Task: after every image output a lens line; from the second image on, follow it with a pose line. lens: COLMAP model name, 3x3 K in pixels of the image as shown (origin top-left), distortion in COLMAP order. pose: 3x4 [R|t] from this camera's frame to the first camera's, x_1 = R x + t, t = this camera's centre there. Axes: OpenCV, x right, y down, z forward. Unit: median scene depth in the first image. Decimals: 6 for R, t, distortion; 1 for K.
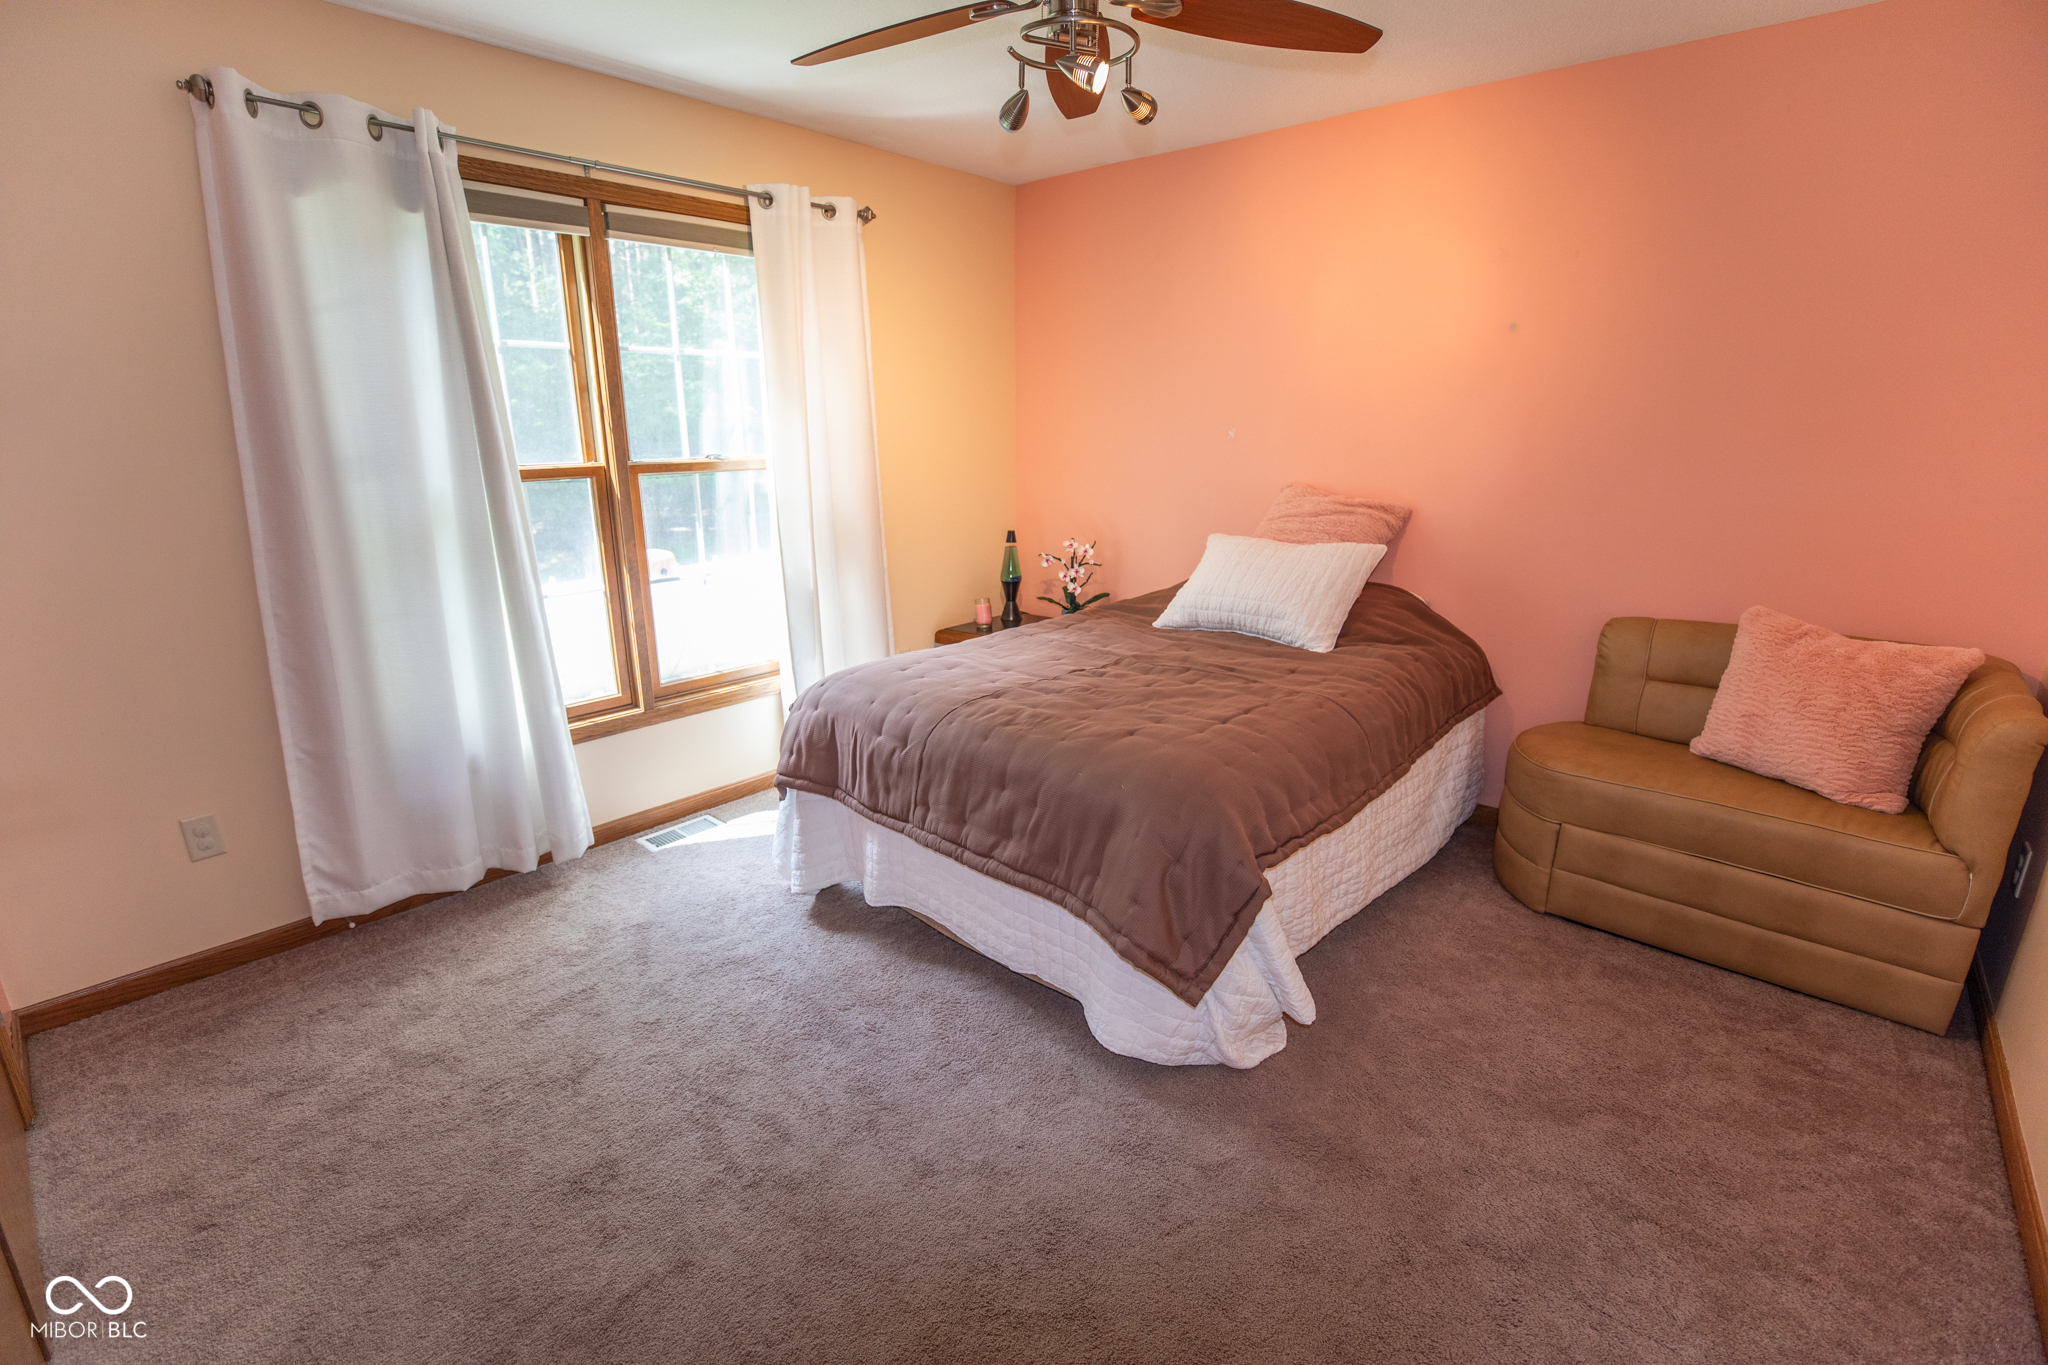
lens RADIAL K [[935.5, 0, 1027.5], [0, 935.5, 687.8], [0, 0, 1]] dist [-0.024818, -0.000155]
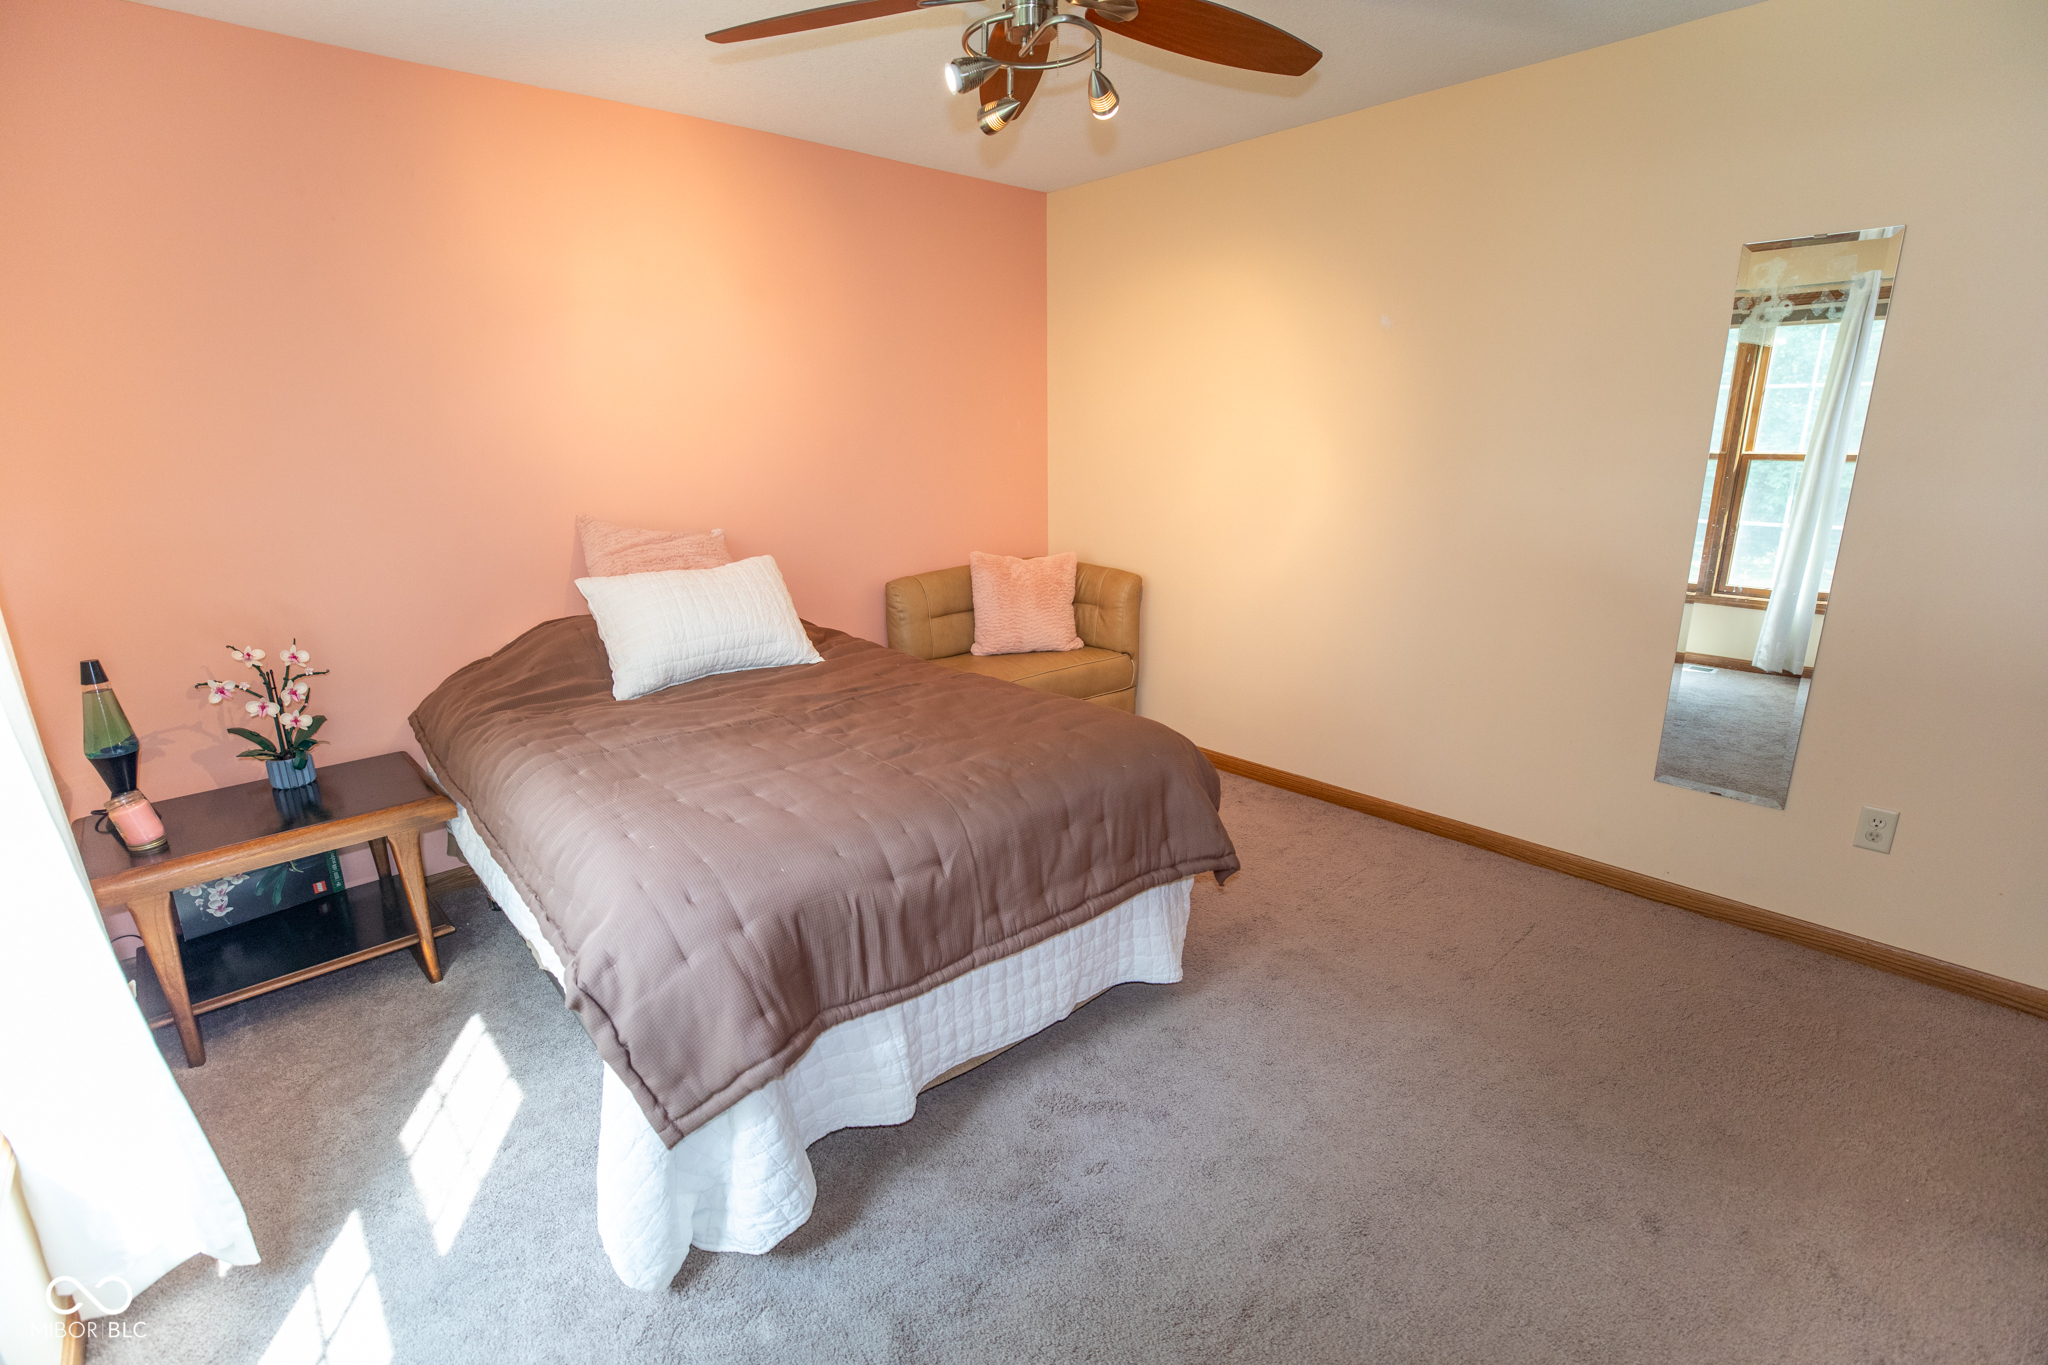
lens RADIAL K [[935.5, 0, 1031.1], [0, 935.5, 679.3], [0, 0, 1]] dist [-0.024818, -0.000155]
pose [[0.117930, -0.257030, 0.959181, -0.797726], [0.283197, 0.934514, 0.215601, -0.216759], [-0.951784, 0.246211, 0.182997, 0.750754]]
